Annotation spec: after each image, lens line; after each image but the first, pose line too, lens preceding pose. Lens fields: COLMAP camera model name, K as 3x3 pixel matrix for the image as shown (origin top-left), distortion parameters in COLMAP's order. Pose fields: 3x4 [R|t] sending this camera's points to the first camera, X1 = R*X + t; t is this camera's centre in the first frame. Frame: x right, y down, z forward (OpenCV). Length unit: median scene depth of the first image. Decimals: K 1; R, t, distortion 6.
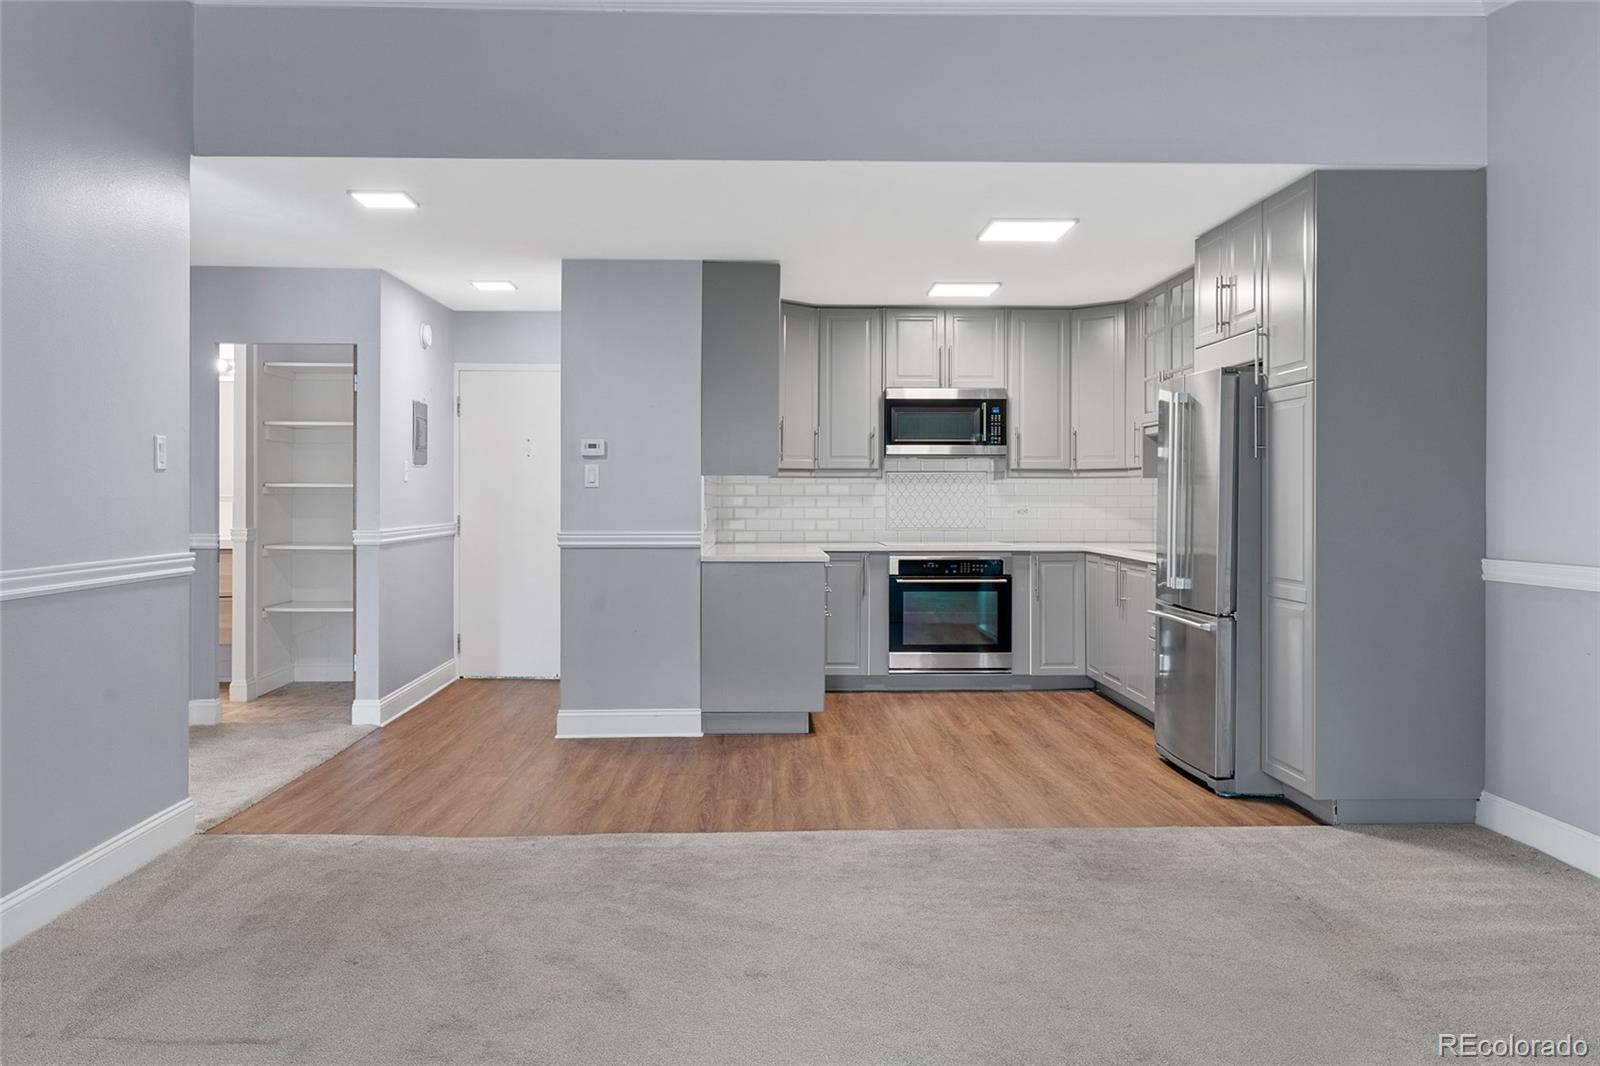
lens RADIAL K [[1235.6, 0, 794.4], [0, 1235.6, 496.1], [0, 0, 1]] dist [0.002819, 0.003960]
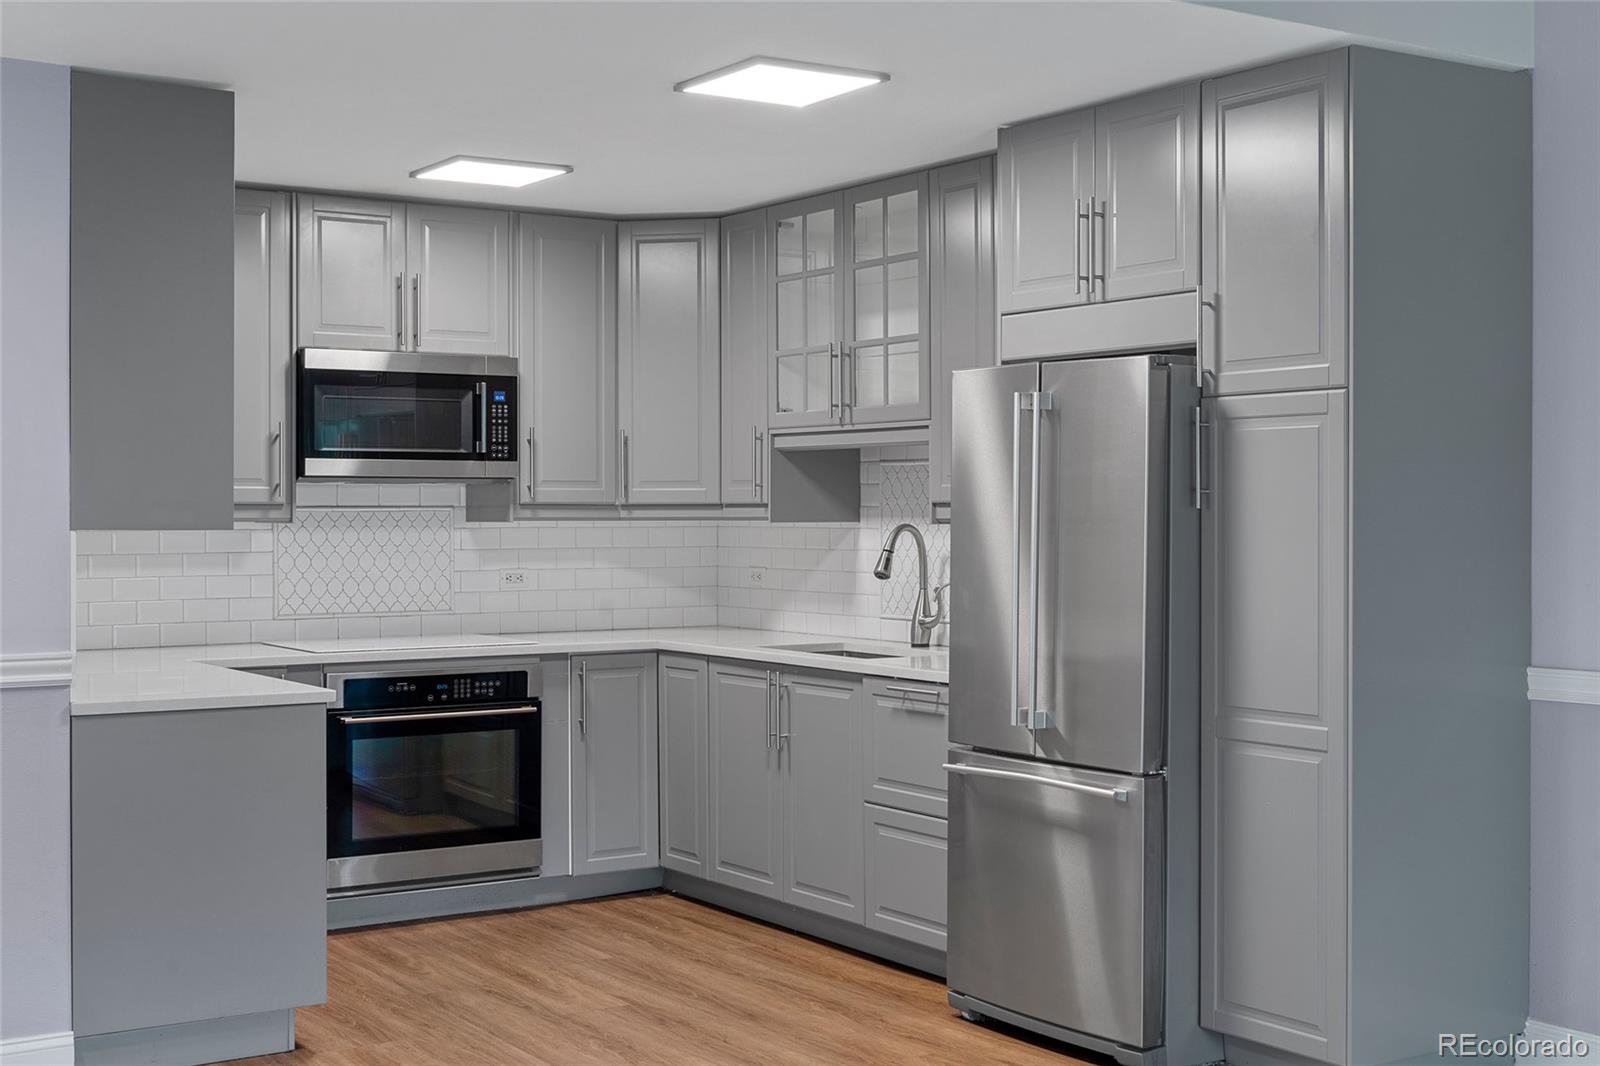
lens RADIAL K [[2039.5, 0, 800.0], [0, 2039.5, 533.0], [0, 0, 1]] dist [-0.002897, -0.005447]
pose [[0.849969, -0.008077, 0.526771, -0.203823], [0.001612, 0.999918, 0.012732, -0.020861], [-0.526830, -0.009973, 0.849912, 0.168420]]
